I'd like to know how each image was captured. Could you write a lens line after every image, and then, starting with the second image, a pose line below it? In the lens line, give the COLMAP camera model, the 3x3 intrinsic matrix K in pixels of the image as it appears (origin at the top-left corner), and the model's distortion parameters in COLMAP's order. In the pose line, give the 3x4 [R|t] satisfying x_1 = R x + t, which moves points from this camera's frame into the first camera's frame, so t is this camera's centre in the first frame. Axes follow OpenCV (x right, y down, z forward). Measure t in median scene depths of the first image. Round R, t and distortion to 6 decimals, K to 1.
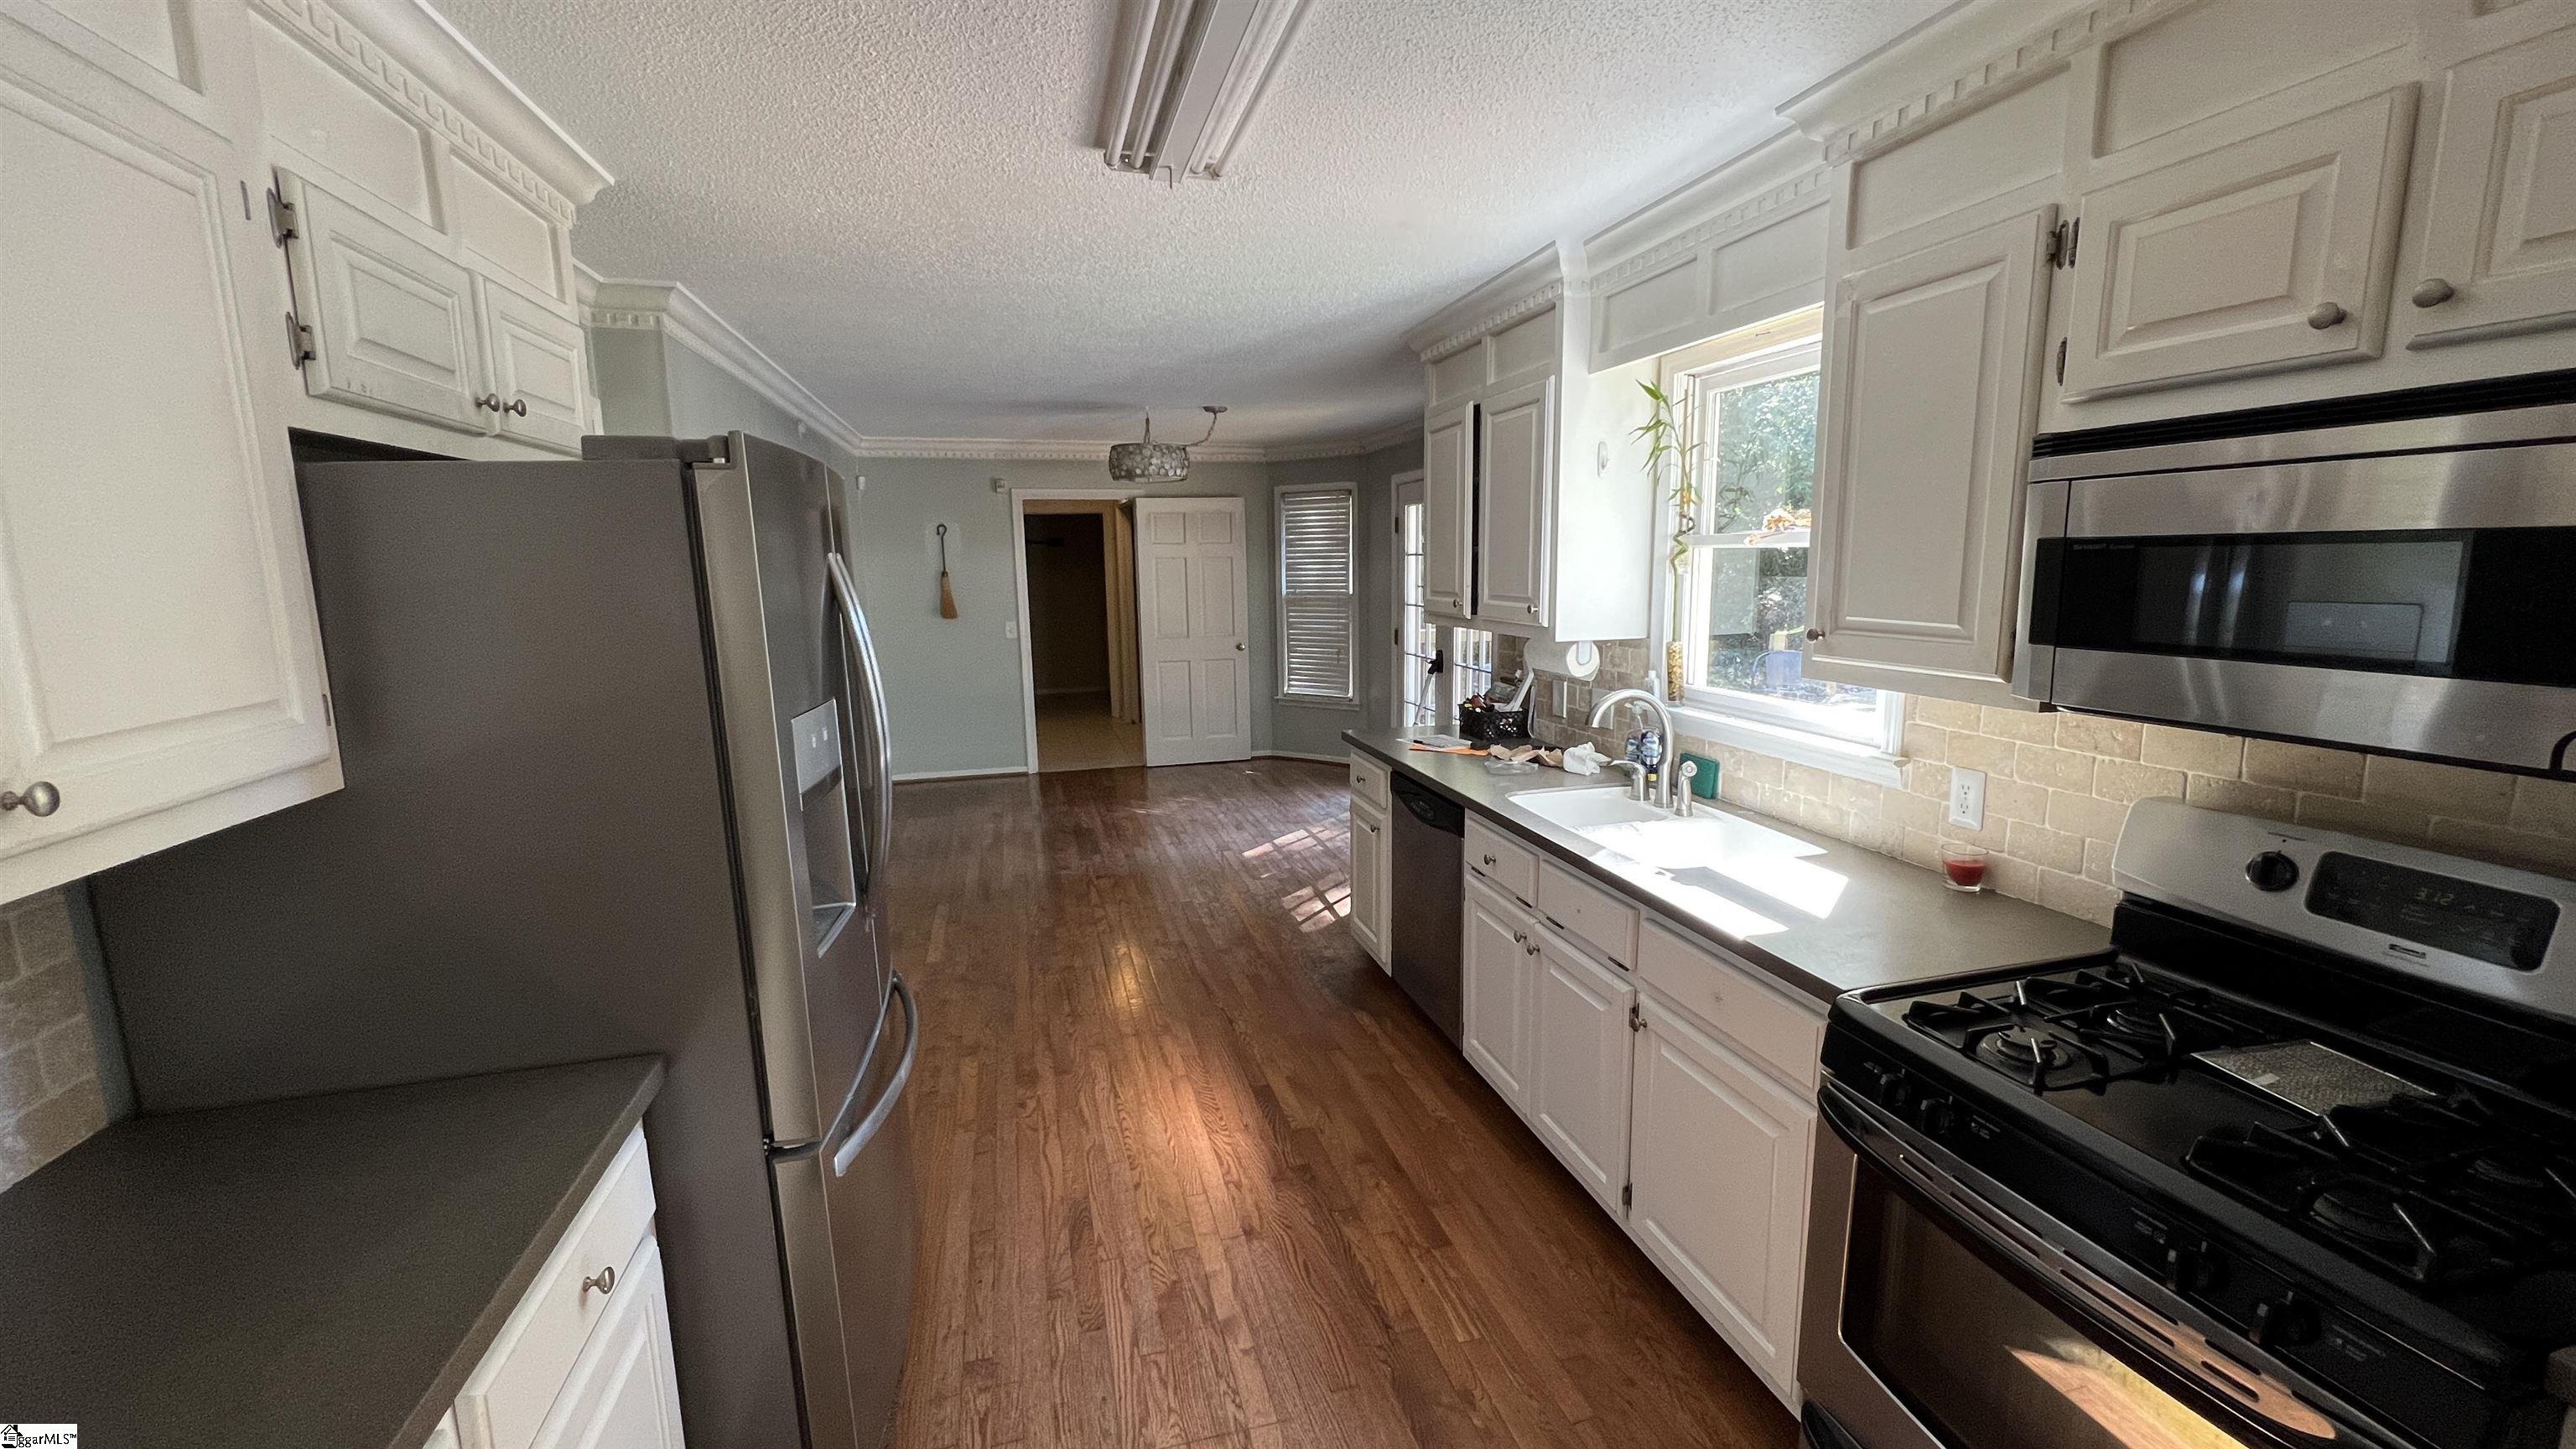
lens RADIAL K [[1025.4, 0, 1289.2], [0, 1025.4, 735.9], [0, 0, 1]] dist [-0.001197, 0.000940]
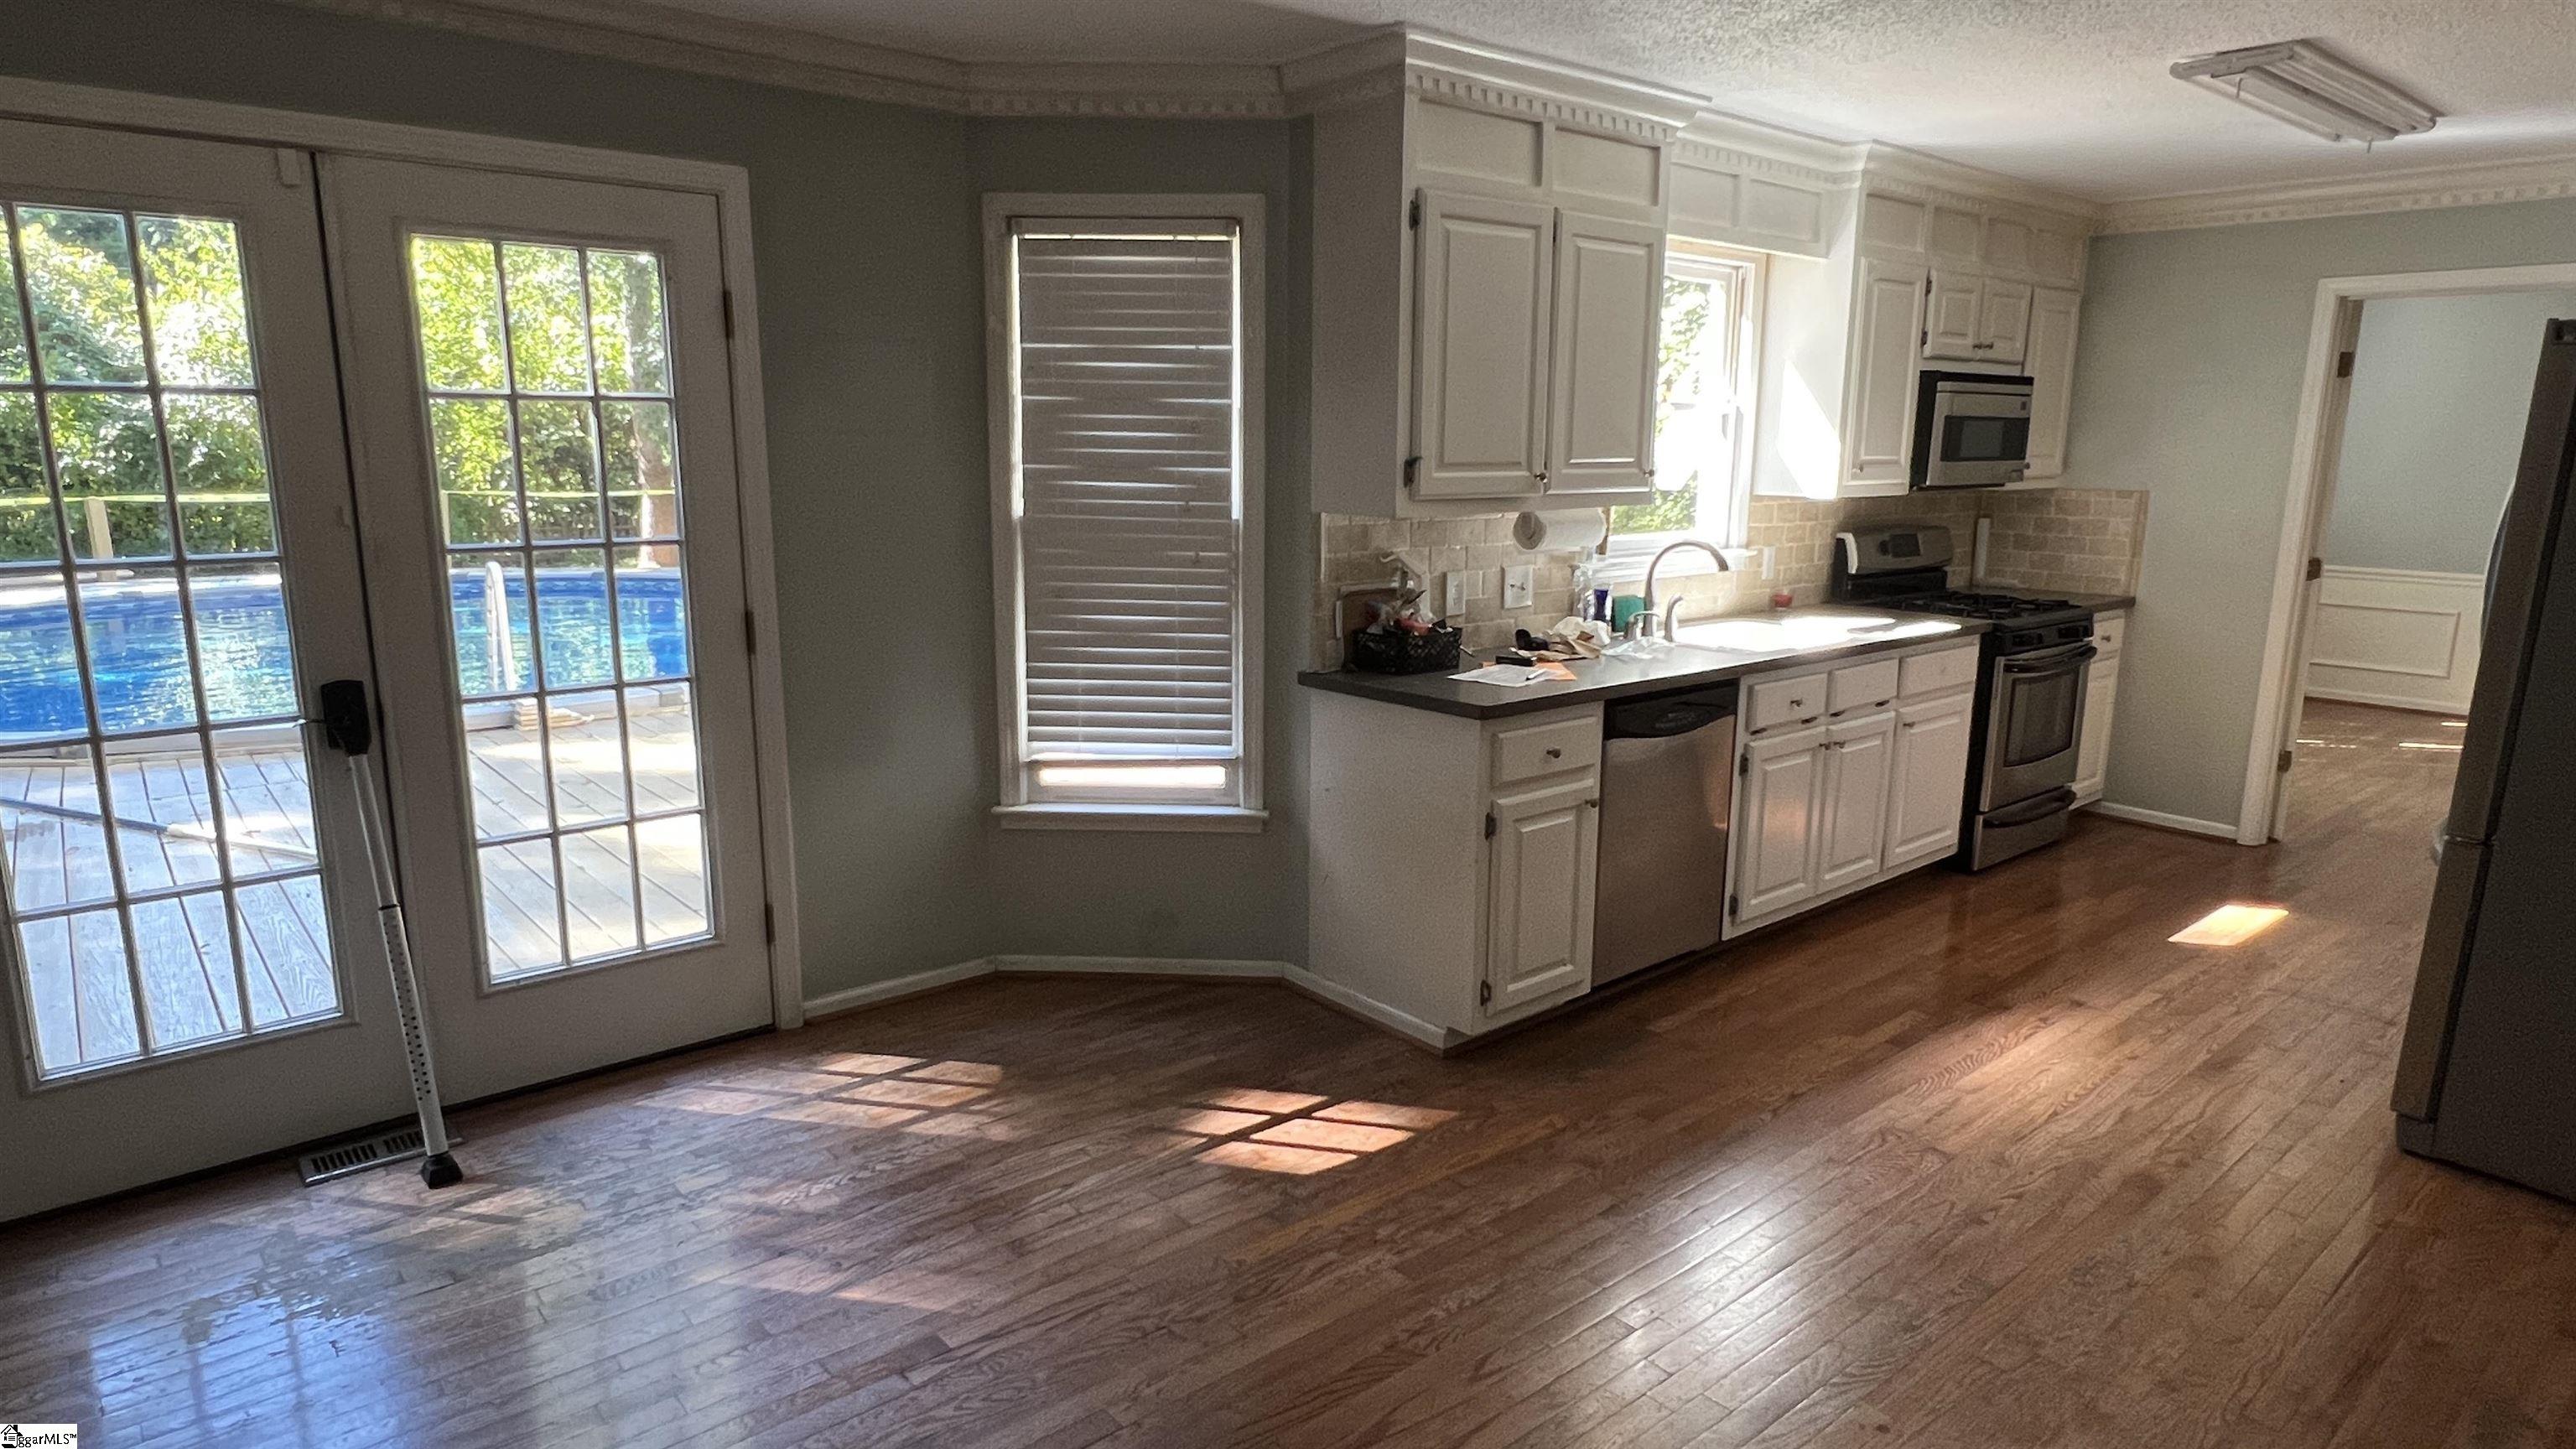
lens RADIAL K [[1463.6, 0, 1291.3], [0, 1463.6, 725.5], [0, 0, 1]] dist [-0.000921, -0.000370]
pose [[-0.430414, -0.163519, 0.887697, -0.592998], [0.156454, 0.955053, 0.251786, -0.203778], [-0.888969, 0.247256, -0.385485, 1.301746]]
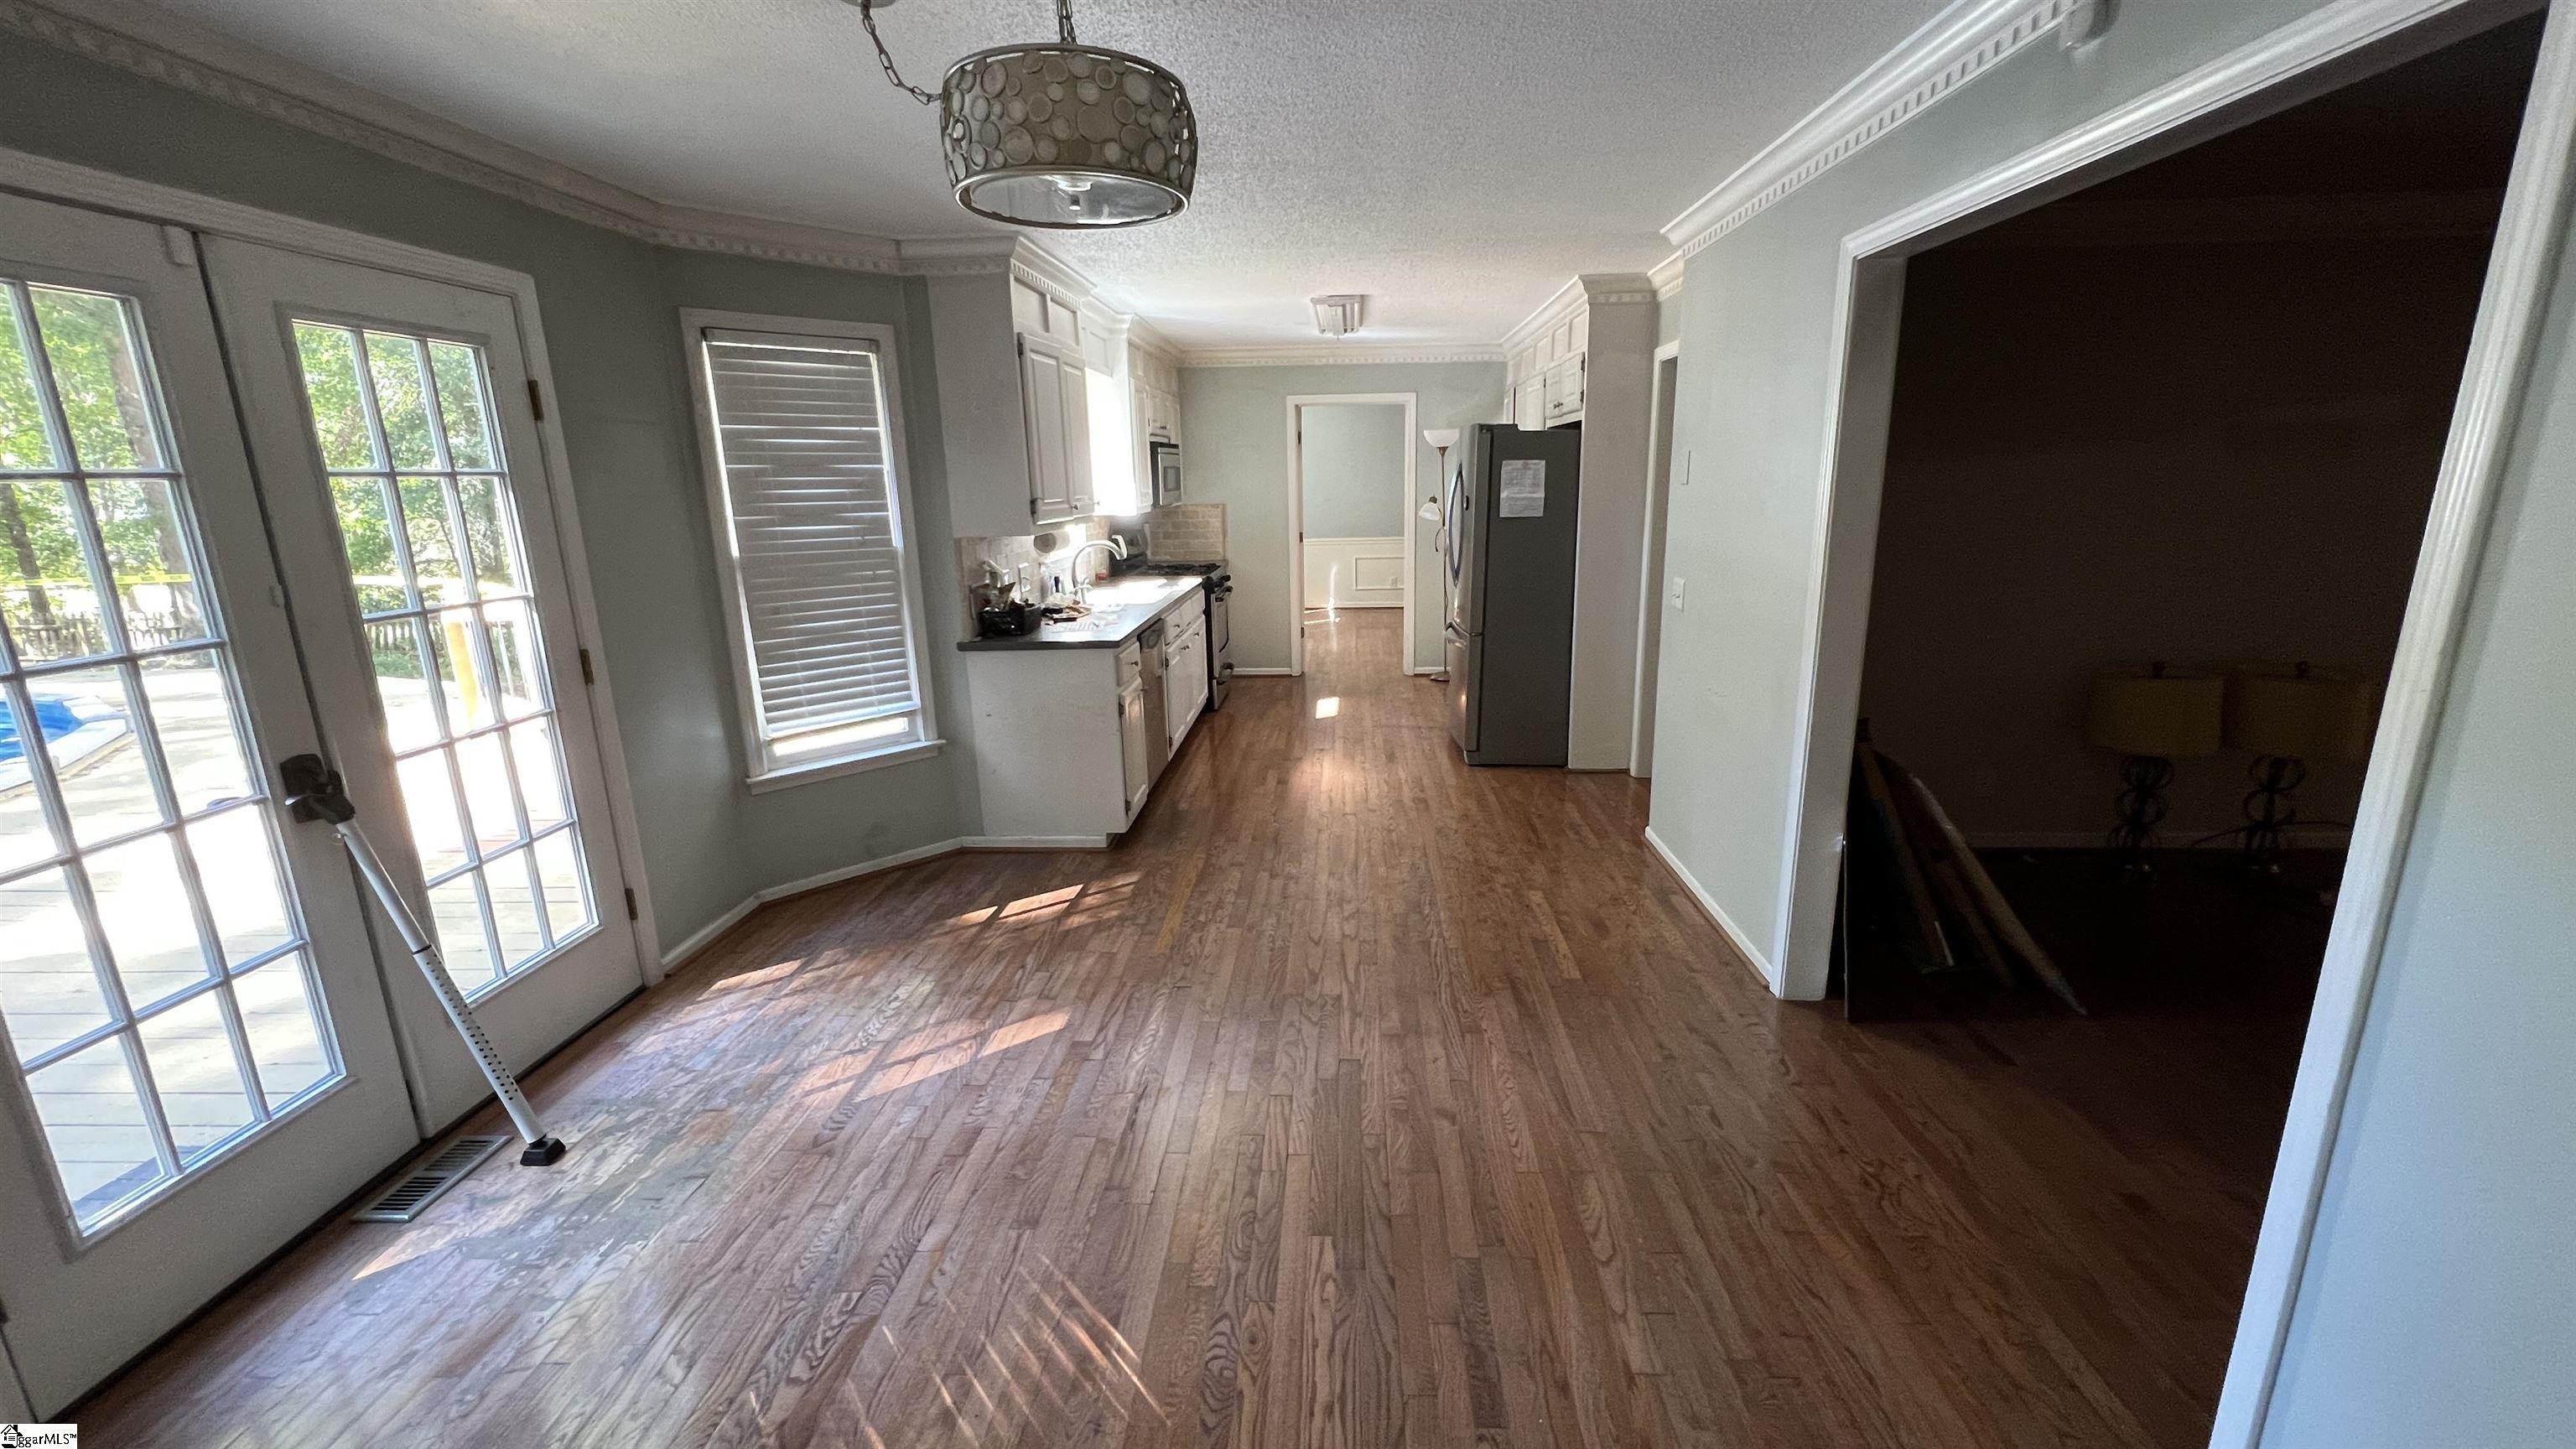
lens RADIAL K [[1025.4, 0, 1291.8], [0, 1025.4, 720.0], [0, 0, 1]] dist [-0.001197, 0.000940]
pose [[-0.949451, -0.035365, 0.311916, -0.398299], [0.092594, 0.917874, 0.385919, -0.283090], [-0.299948, 0.395293, -0.868202, 1.705600]]
